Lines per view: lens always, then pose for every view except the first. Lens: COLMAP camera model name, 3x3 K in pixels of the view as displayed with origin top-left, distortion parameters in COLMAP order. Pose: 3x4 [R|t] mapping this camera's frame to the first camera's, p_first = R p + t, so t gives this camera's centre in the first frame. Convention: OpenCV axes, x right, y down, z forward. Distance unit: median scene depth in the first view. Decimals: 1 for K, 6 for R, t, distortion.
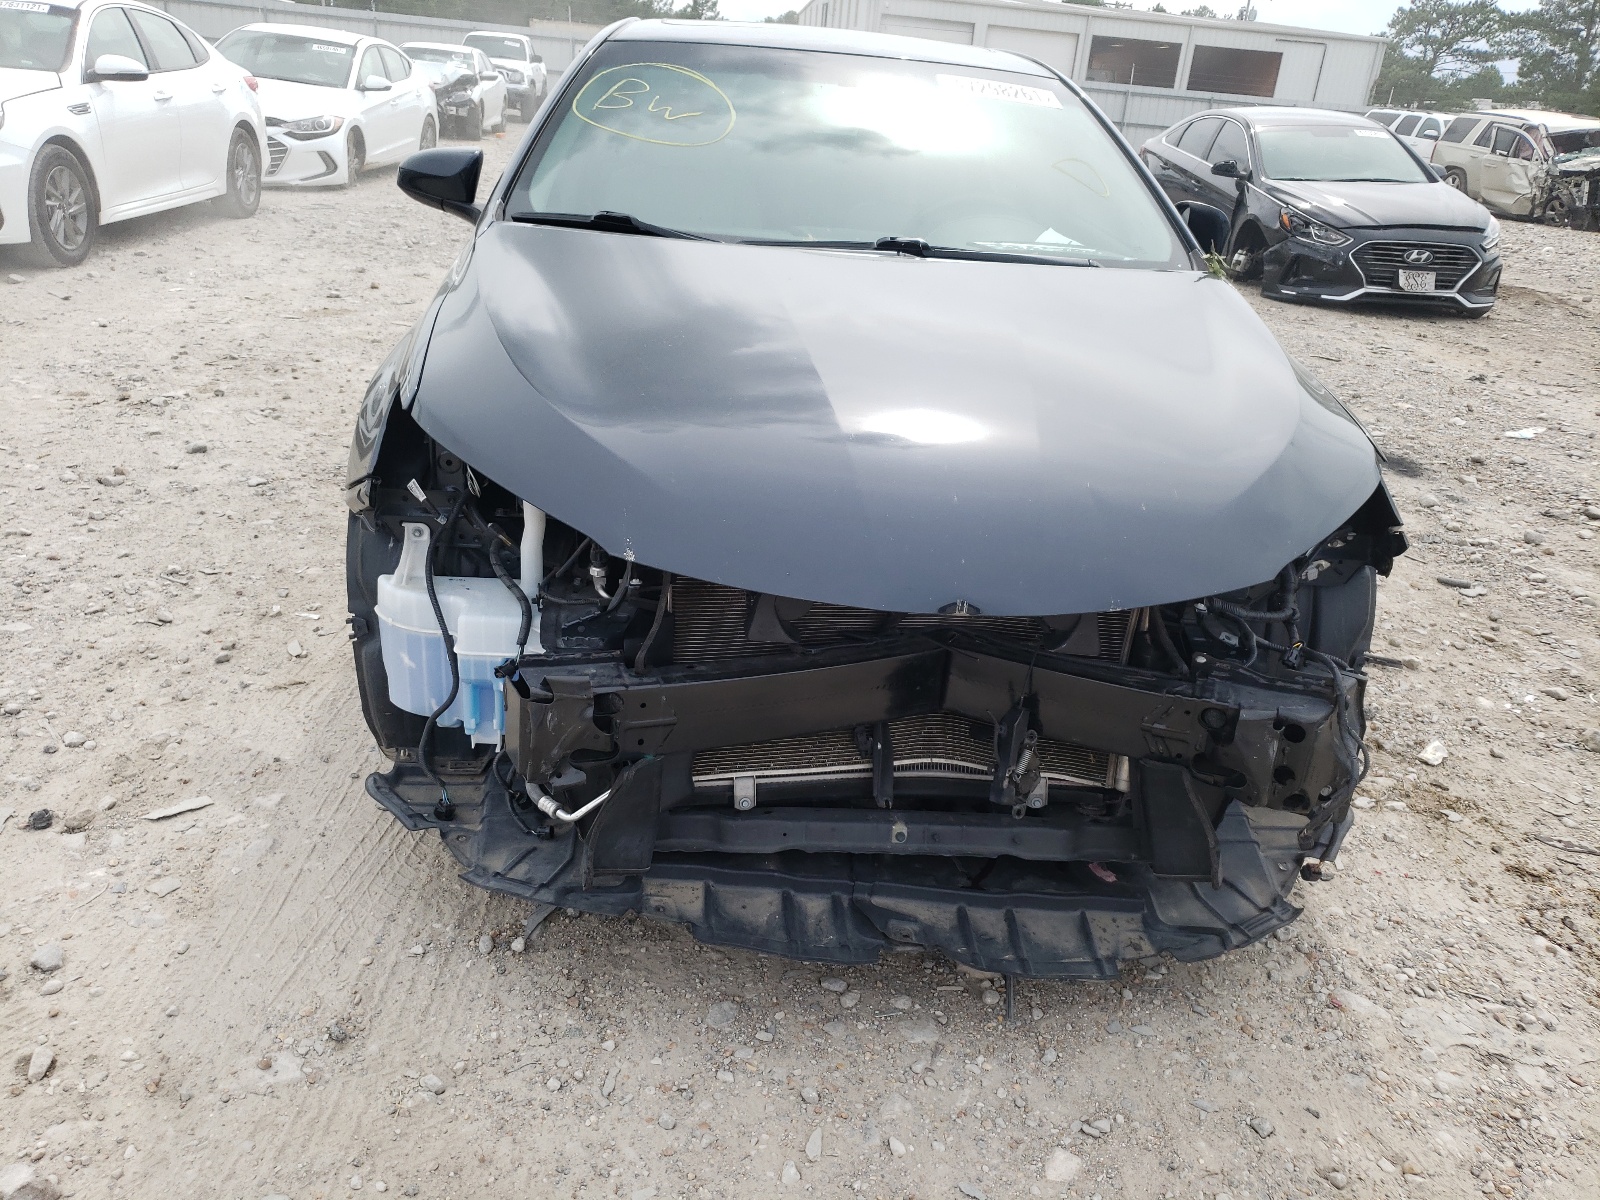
lens RADIAL K [[1205.7, 0, 800.0], [0, 1205.7, 600.0], [0, 0, 1]] dist [0.033917, -0.011019]
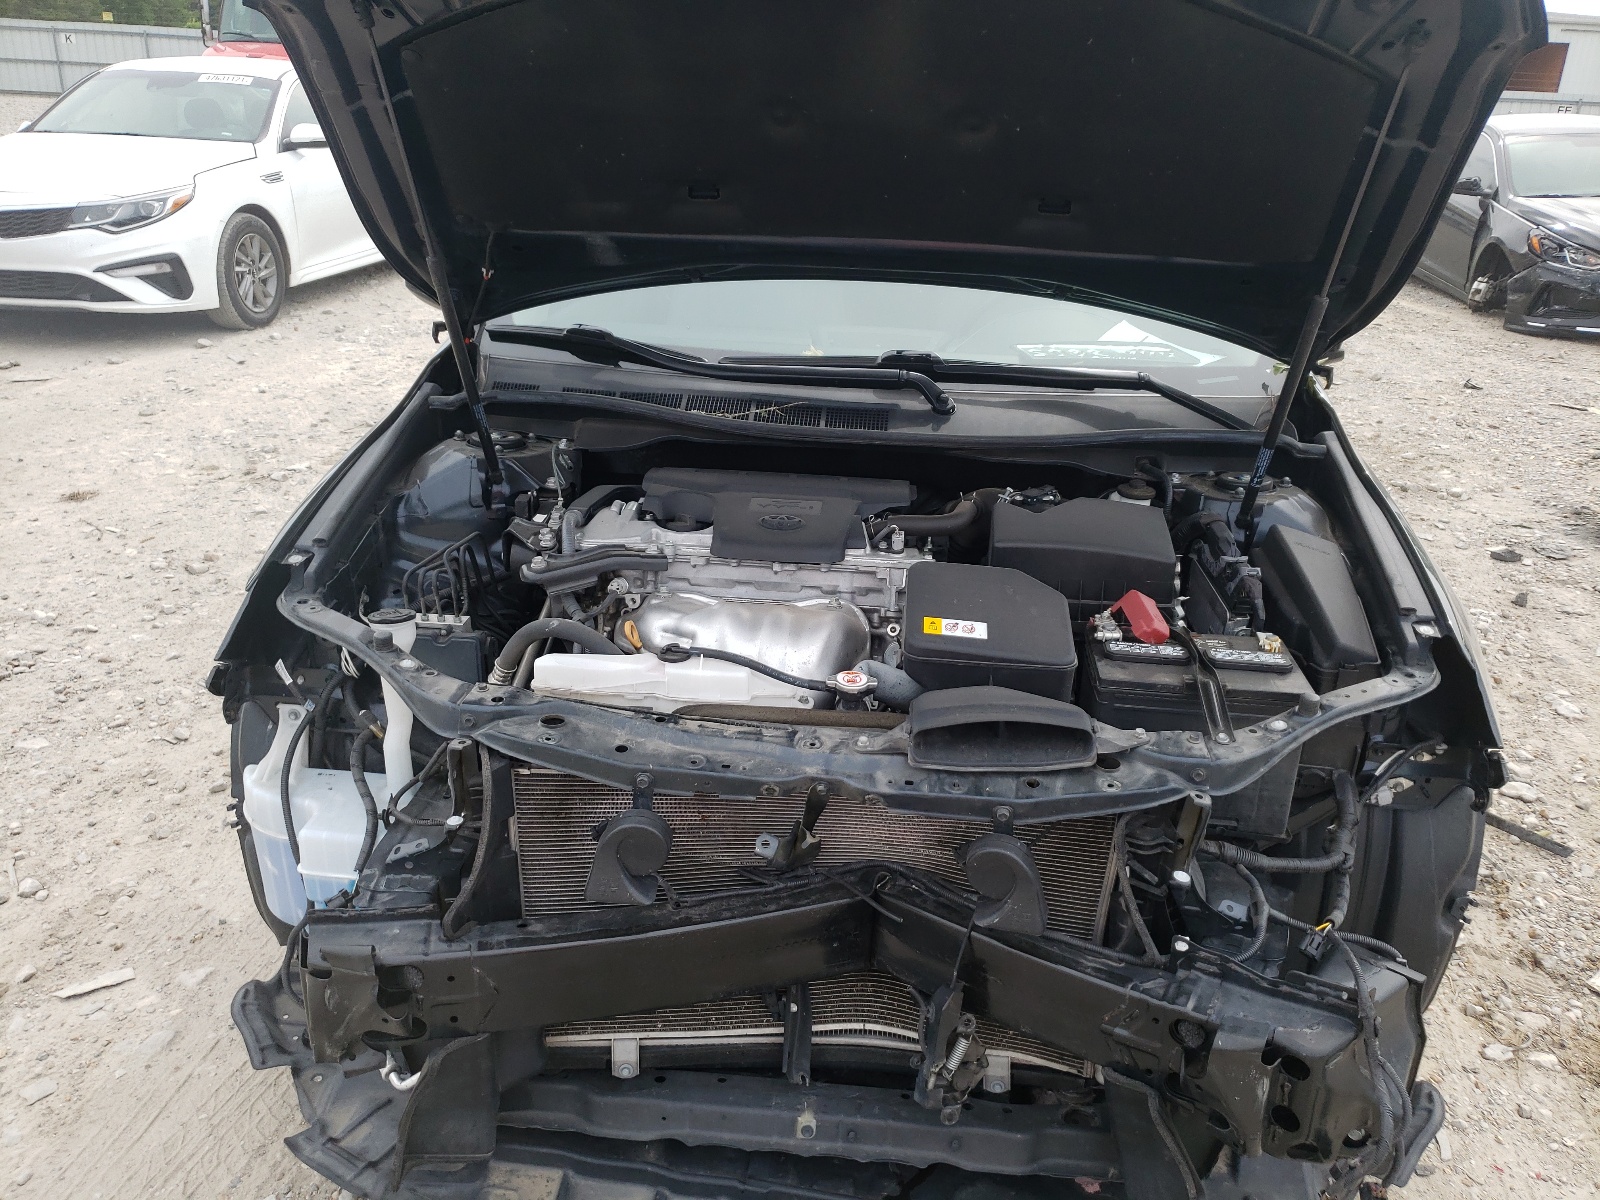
lens RADIAL K [[1240.1, 0, 811.6], [0, 1240.1, 604.5], [0, 0, 1]] dist [-0.009139, 0.044294]
pose [[0.987132, 0.019447, -0.158718, 0.159410], [-0.023029, 0.999519, -0.020761, -0.102551], [0.158238, 0.024149, 0.987106, 0.138524]]
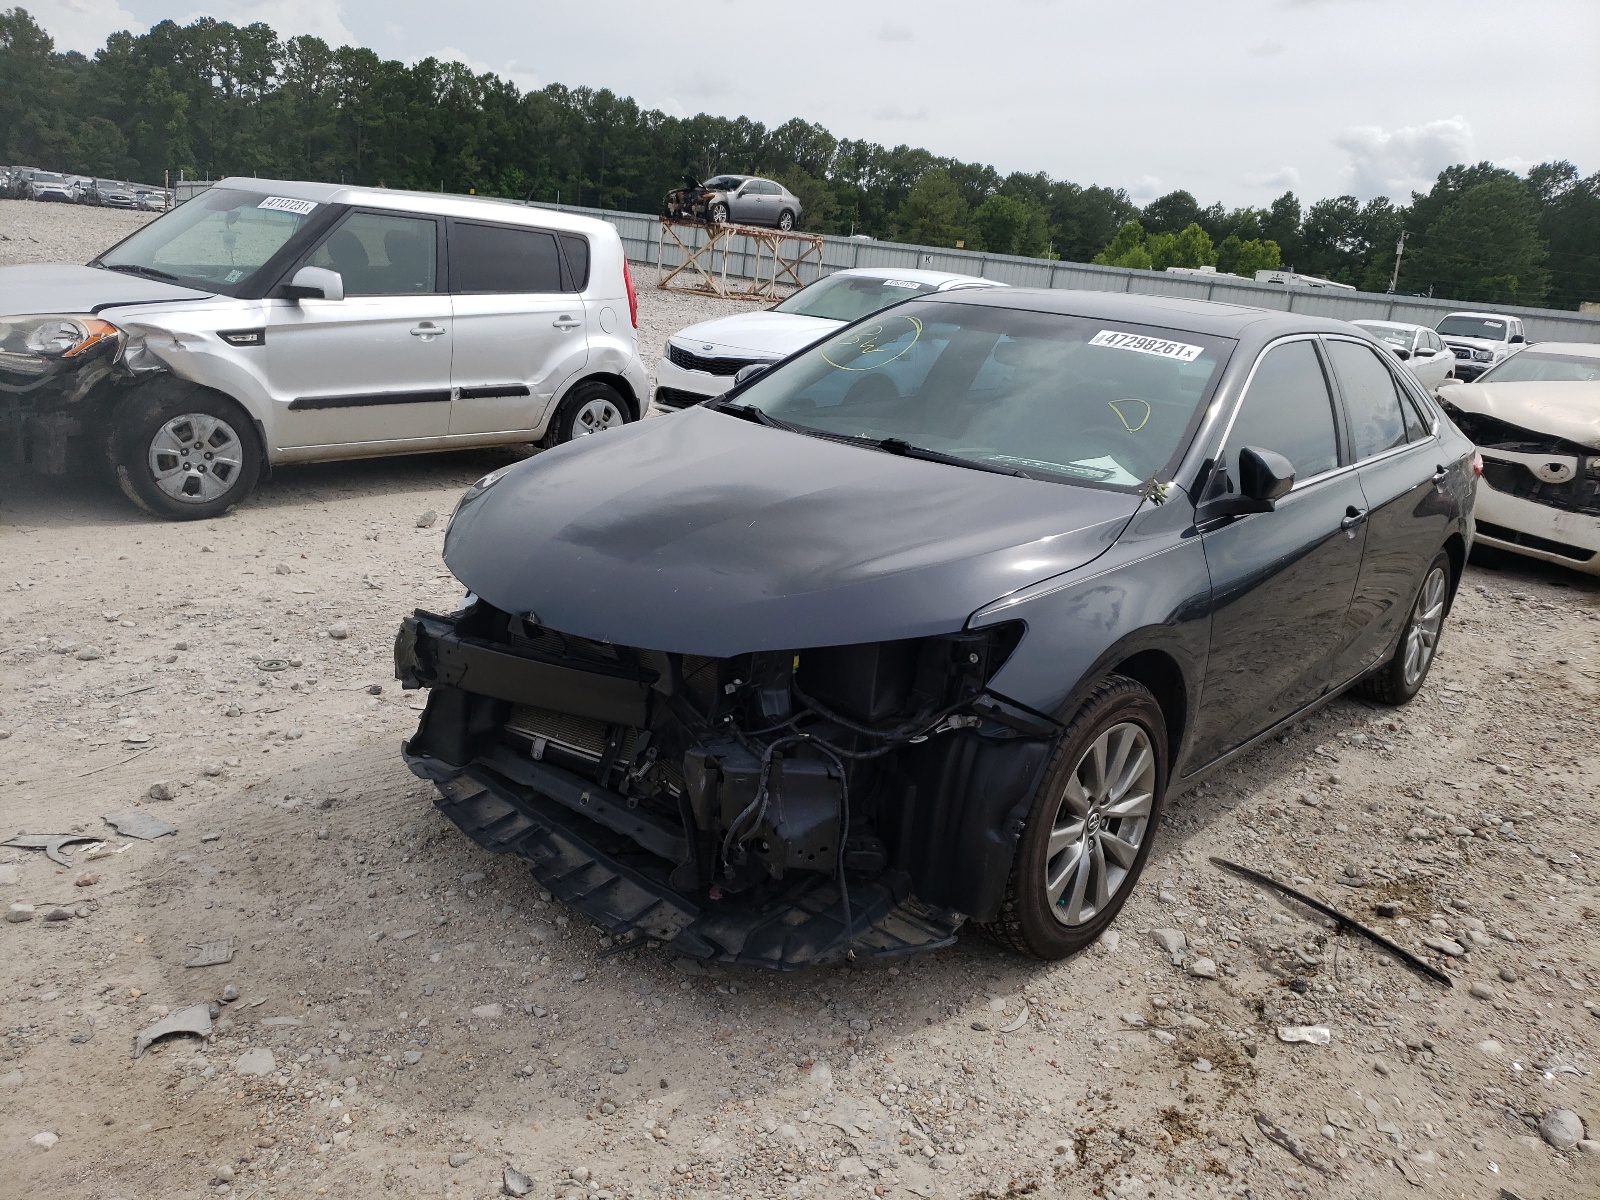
lens RADIAL K [[1205.7, 0, 800.0], [0, 1205.7, 600.0], [0, 0, 1]] dist [0.033917, -0.011019]
pose [[0.727269, 0.177940, -0.662885, 0.901933], [-0.308103, 0.947669, -0.083642, 0.007031], [0.613313, 0.265067, 0.744034, 0.013013]]
